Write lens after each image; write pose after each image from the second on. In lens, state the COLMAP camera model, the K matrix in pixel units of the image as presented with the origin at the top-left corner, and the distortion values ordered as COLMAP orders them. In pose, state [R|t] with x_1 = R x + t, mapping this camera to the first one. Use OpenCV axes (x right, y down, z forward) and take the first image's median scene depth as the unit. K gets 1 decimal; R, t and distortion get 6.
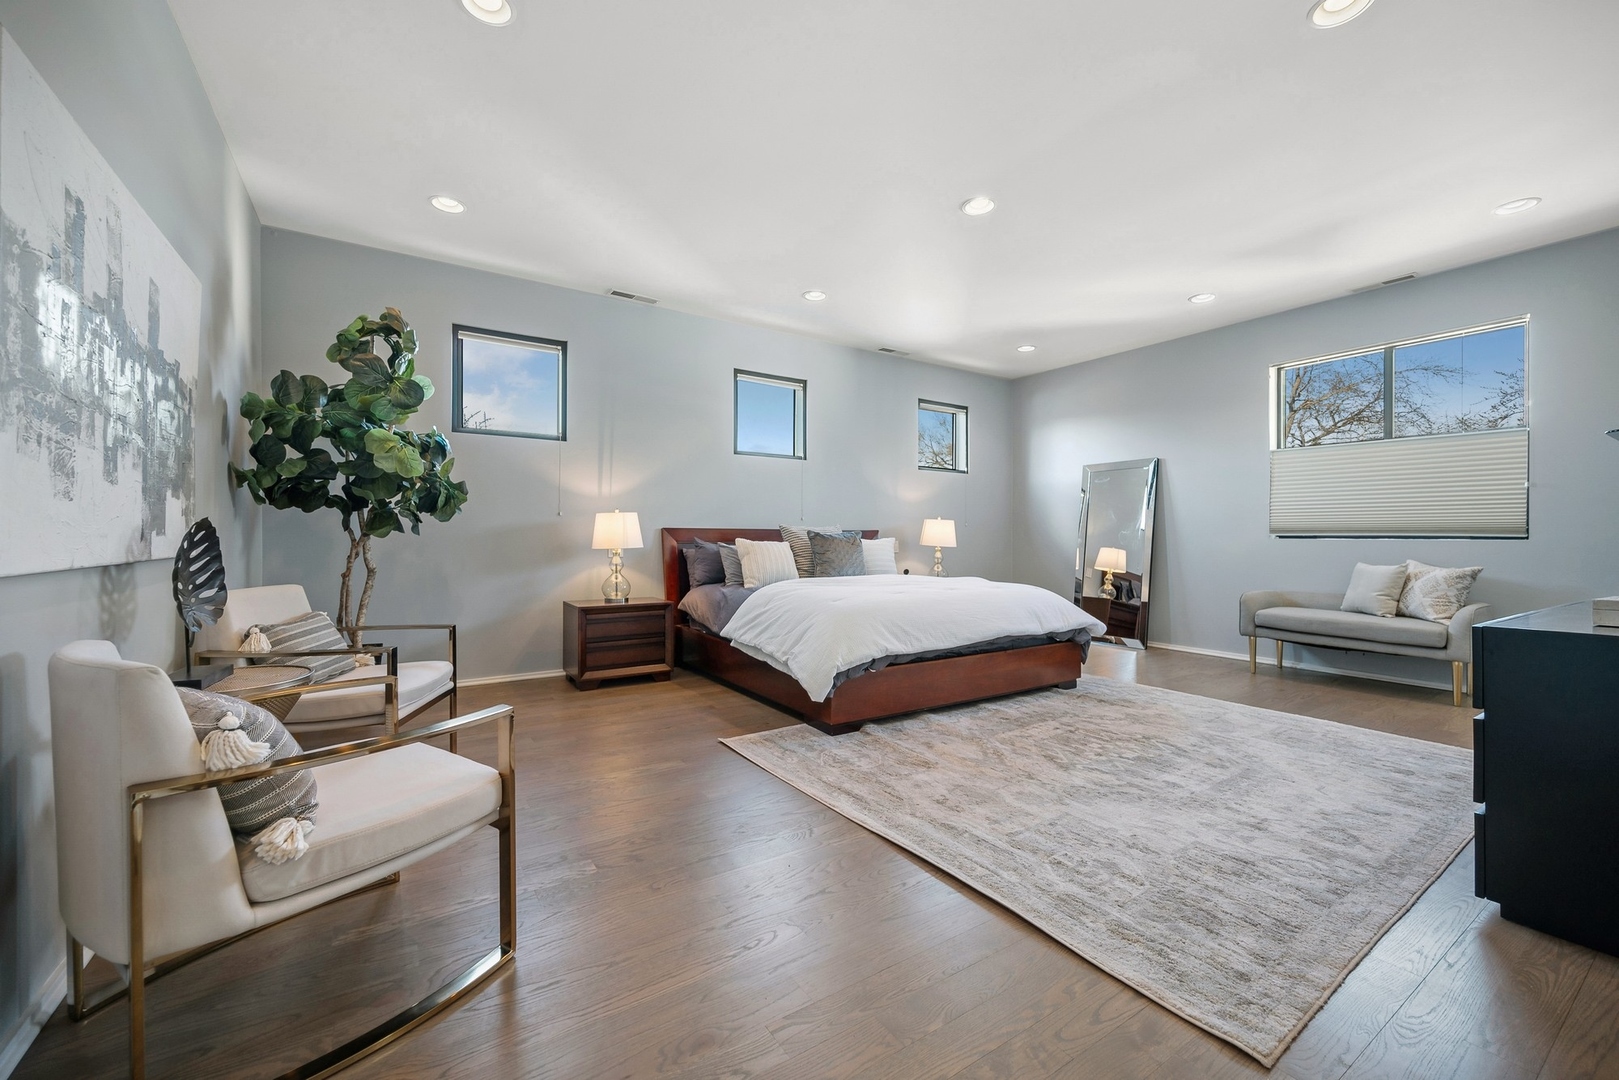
lens RADIAL K [[639.3, 0, 809.5], [0, 639.3, 540.0], [0, 0, 1]] dist [-0.000719, -0.000357]
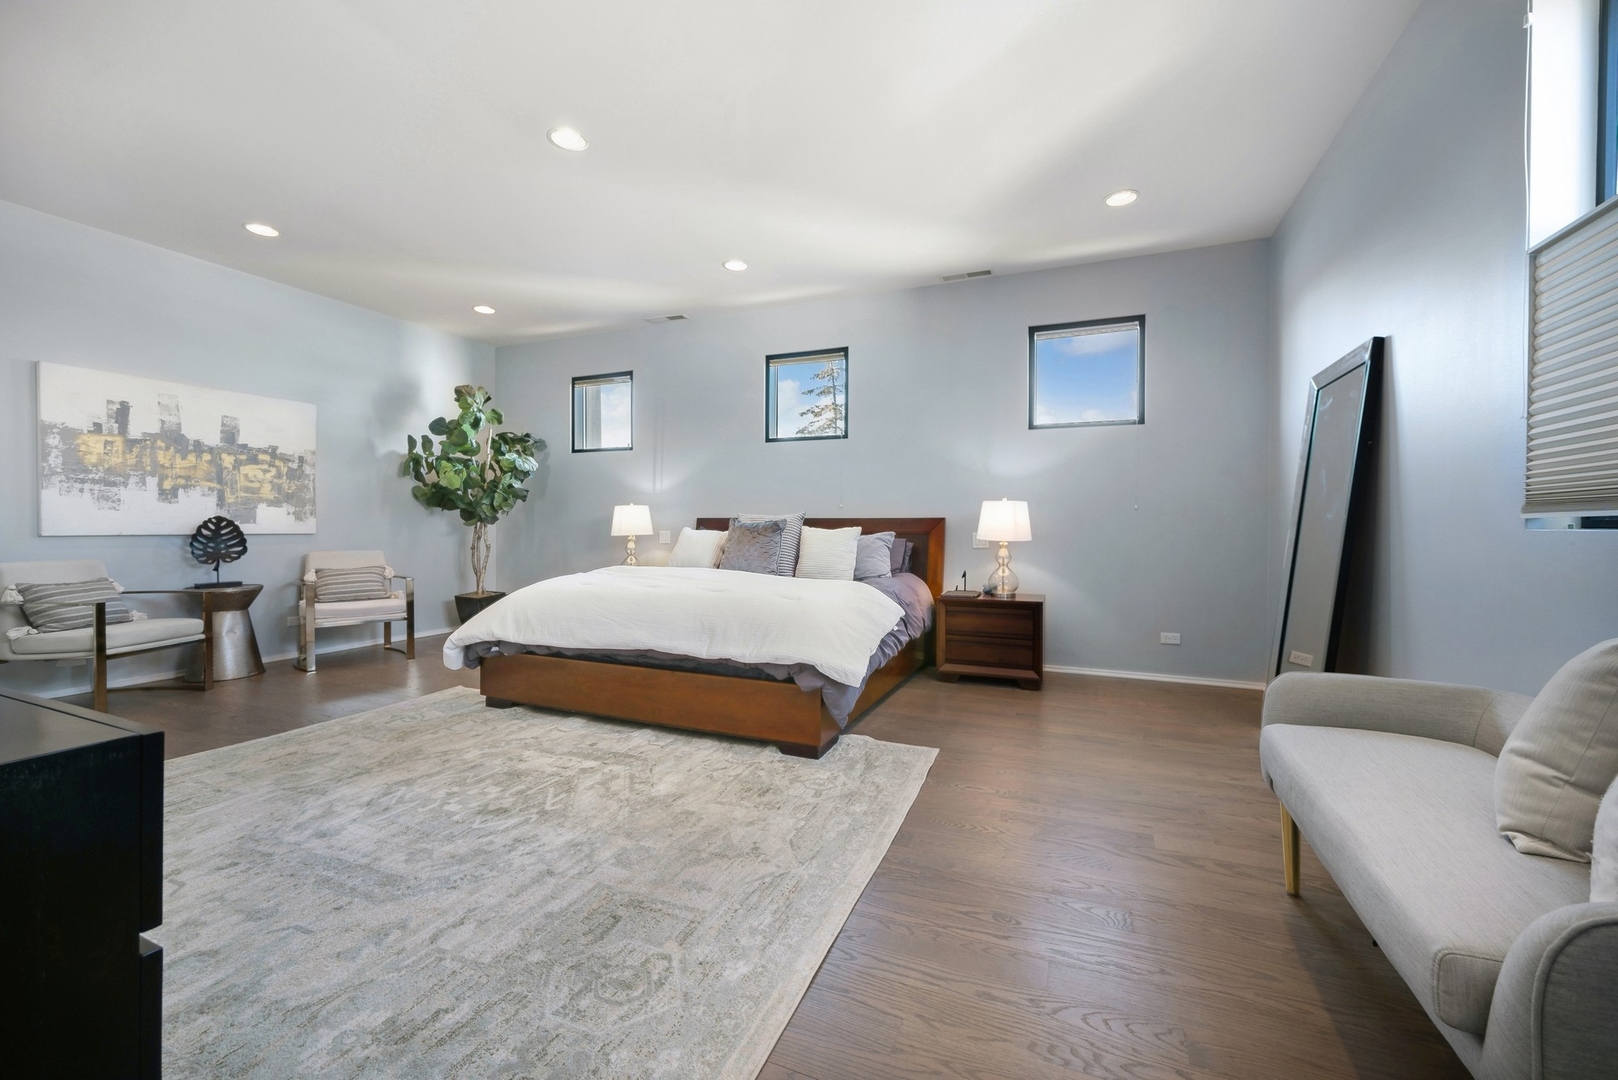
lens RADIAL K [[652.4, 0, 818.4], [0, 652.4, 539.2], [0, 0, 1]] dist [0.014044, -0.000168]
pose [[0.550391, 0.014429, -0.834783, 1.175793], [-0.007078, 0.999895, 0.012616, 0.001954], [0.834877, -0.001035, 0.550435, 0.784913]]
